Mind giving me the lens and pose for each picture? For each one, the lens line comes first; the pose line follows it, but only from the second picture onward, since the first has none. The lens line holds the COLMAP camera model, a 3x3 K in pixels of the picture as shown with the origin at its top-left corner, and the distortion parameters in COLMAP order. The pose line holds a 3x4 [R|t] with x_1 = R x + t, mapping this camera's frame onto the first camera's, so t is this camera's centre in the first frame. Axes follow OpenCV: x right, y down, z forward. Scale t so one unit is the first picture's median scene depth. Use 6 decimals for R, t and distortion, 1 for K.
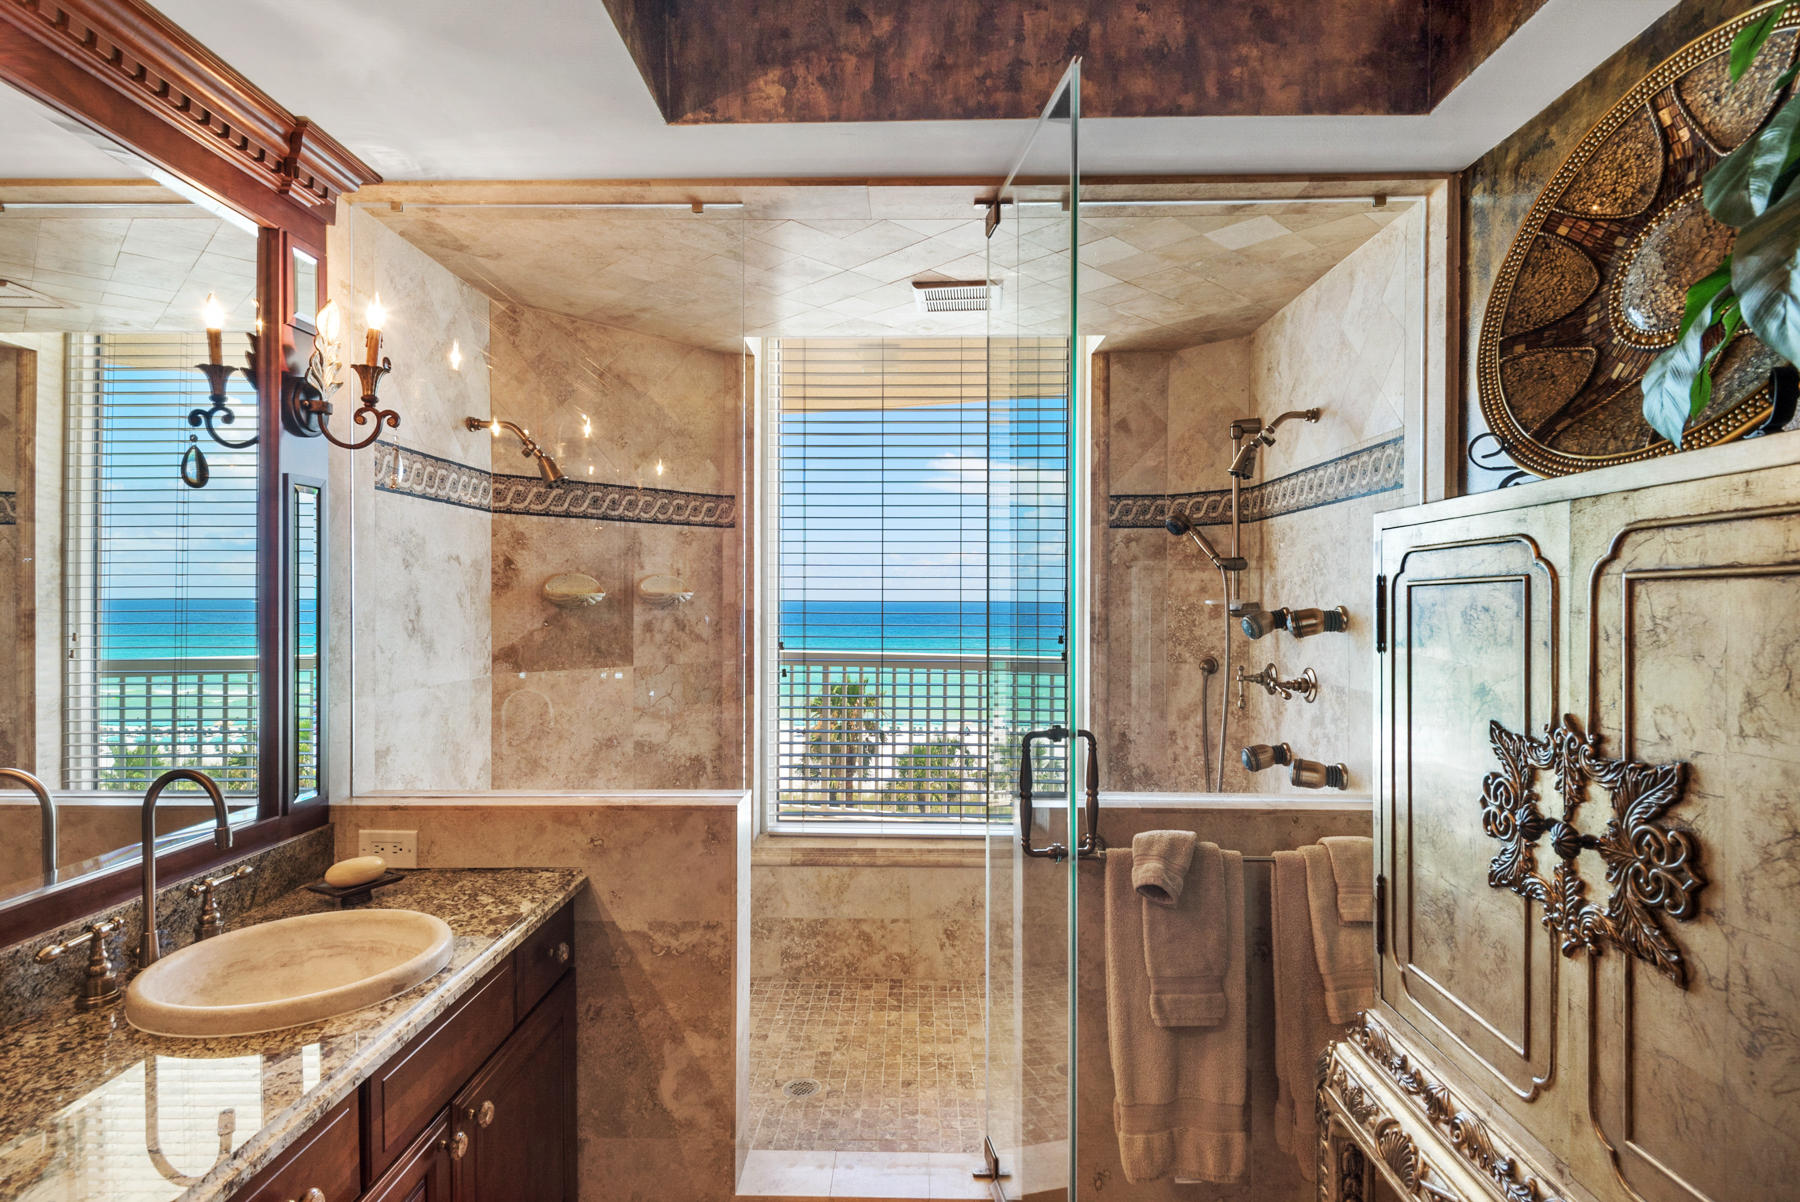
lens RADIAL K [[921.5, 0, 905.6], [0, 921.5, 602.3], [0, 0, 1]] dist [0.037512, -0.031981]
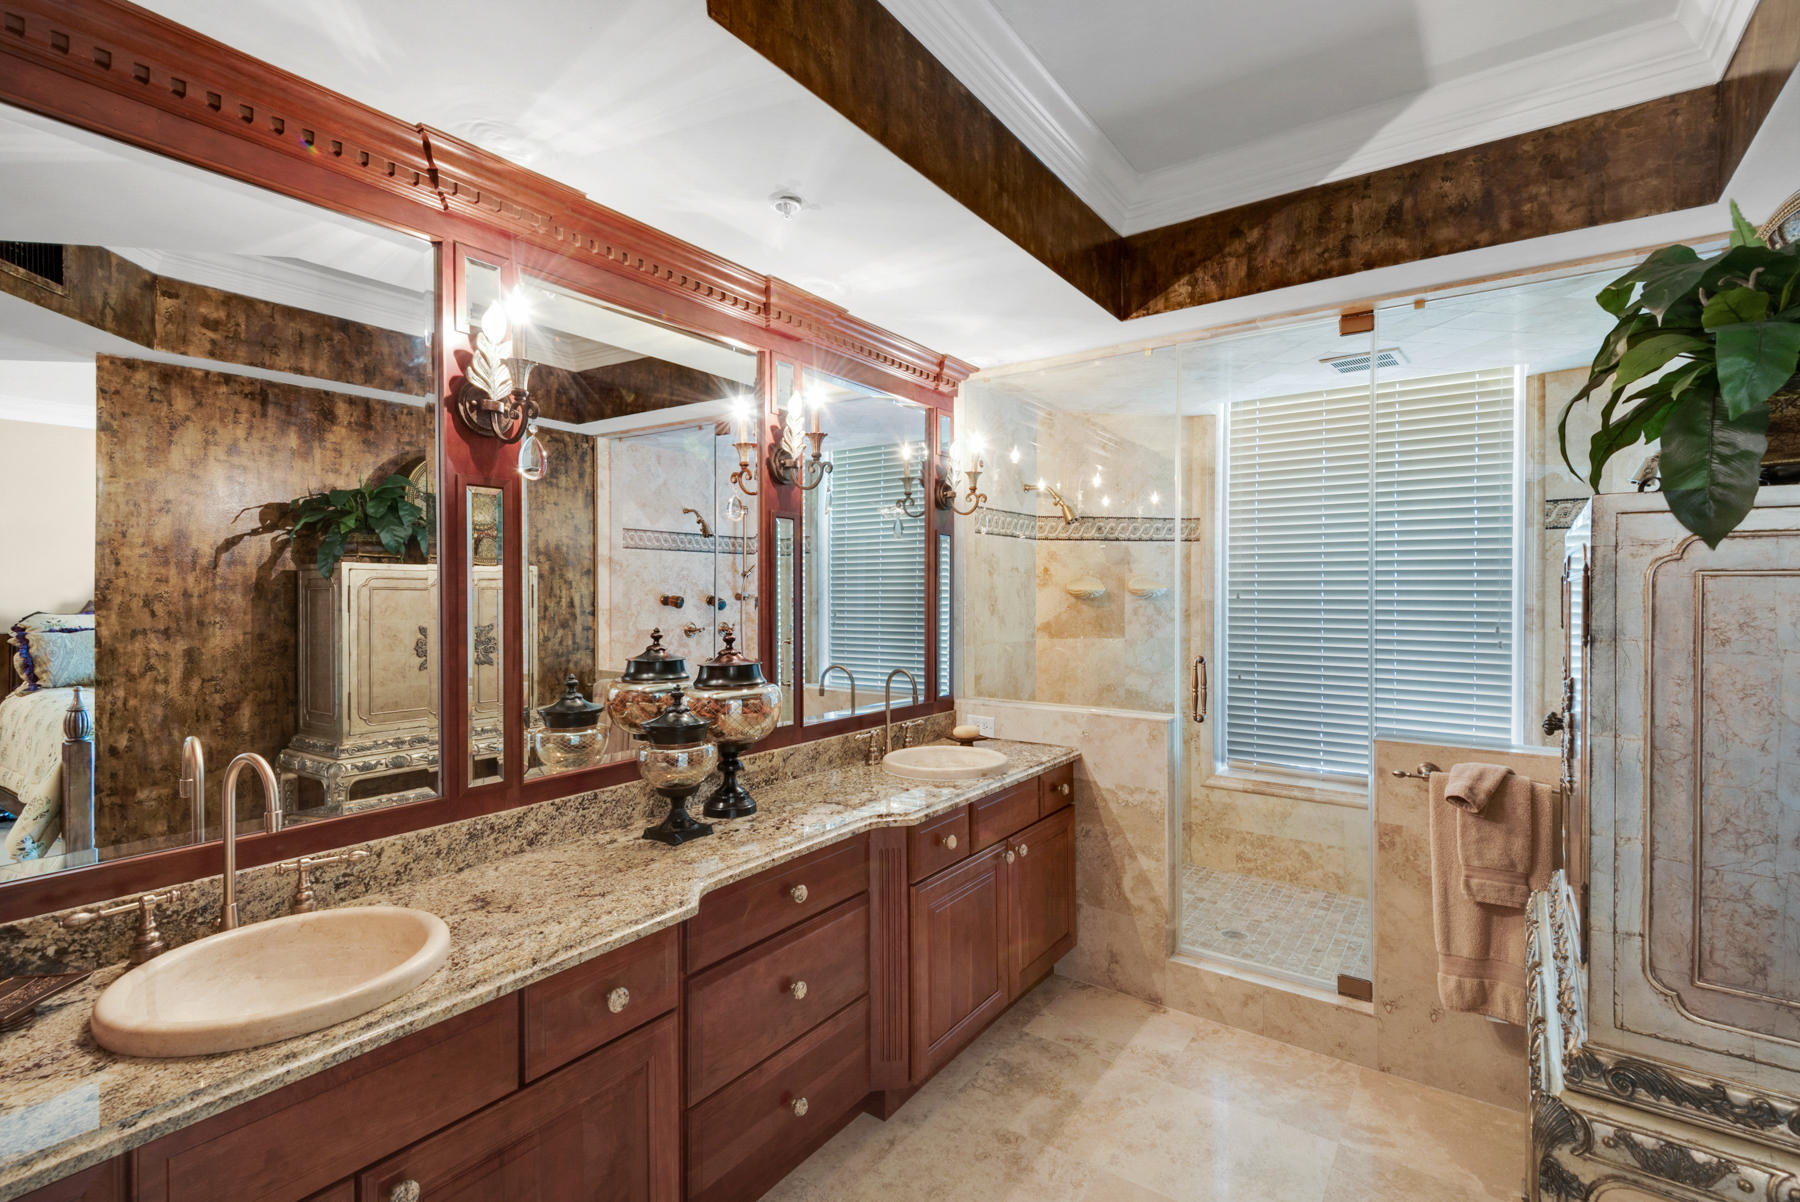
lens RADIAL K [[815.3, 0, 892.8], [0, 815.3, 601.2], [0, 0, 1]] dist [0.027217, -0.016550]
pose [[0.814379, 0.005667, -0.580306, 0.281643], [-0.002340, 0.999976, 0.006482, 0.003478], [0.580329, -0.003921, 0.814373, -0.493561]]
